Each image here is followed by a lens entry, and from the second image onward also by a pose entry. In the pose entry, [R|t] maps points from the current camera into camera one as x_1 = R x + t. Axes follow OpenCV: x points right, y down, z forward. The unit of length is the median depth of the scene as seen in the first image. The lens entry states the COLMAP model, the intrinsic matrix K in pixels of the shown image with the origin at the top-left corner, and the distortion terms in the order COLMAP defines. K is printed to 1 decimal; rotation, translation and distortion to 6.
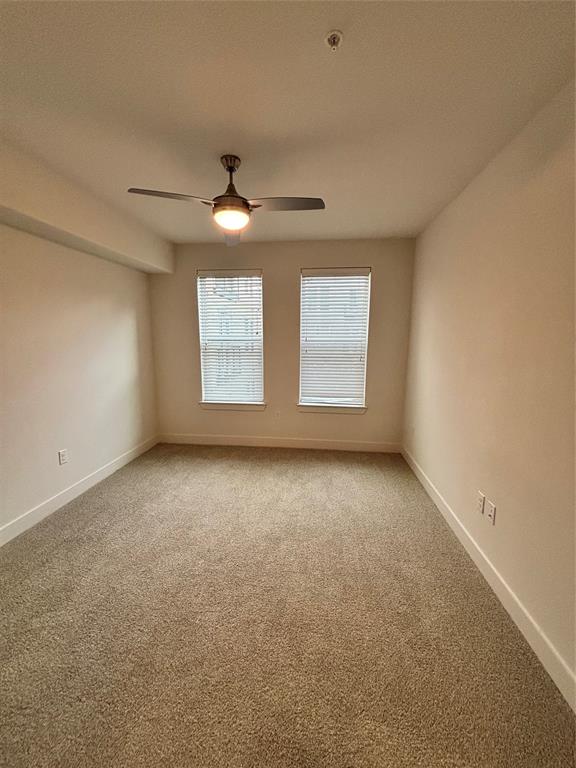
lens RADIAL K [[307.0, 0, 288.5], [0, 307.0, 384.8], [0, 0, 1]] dist [-0.001030, -0.000238]
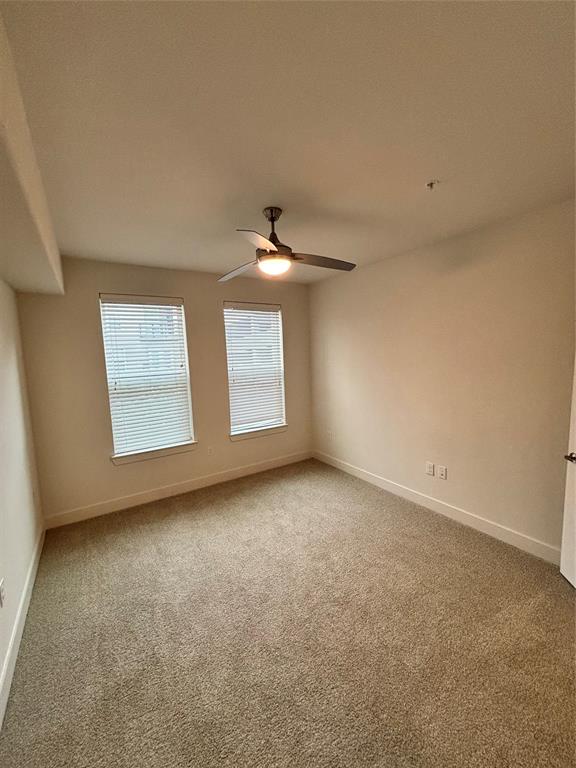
lens RADIAL K [[307.0, 0, 288.5], [0, 307.0, 384.8], [0, 0, 1]] dist [-0.001030, -0.000238]
pose [[0.776310, -0.100617, 0.622270, -0.446850], [0.139285, 0.990158, -0.013662, -0.058908], [-0.614771, 0.097279, 0.782684, 0.099828]]
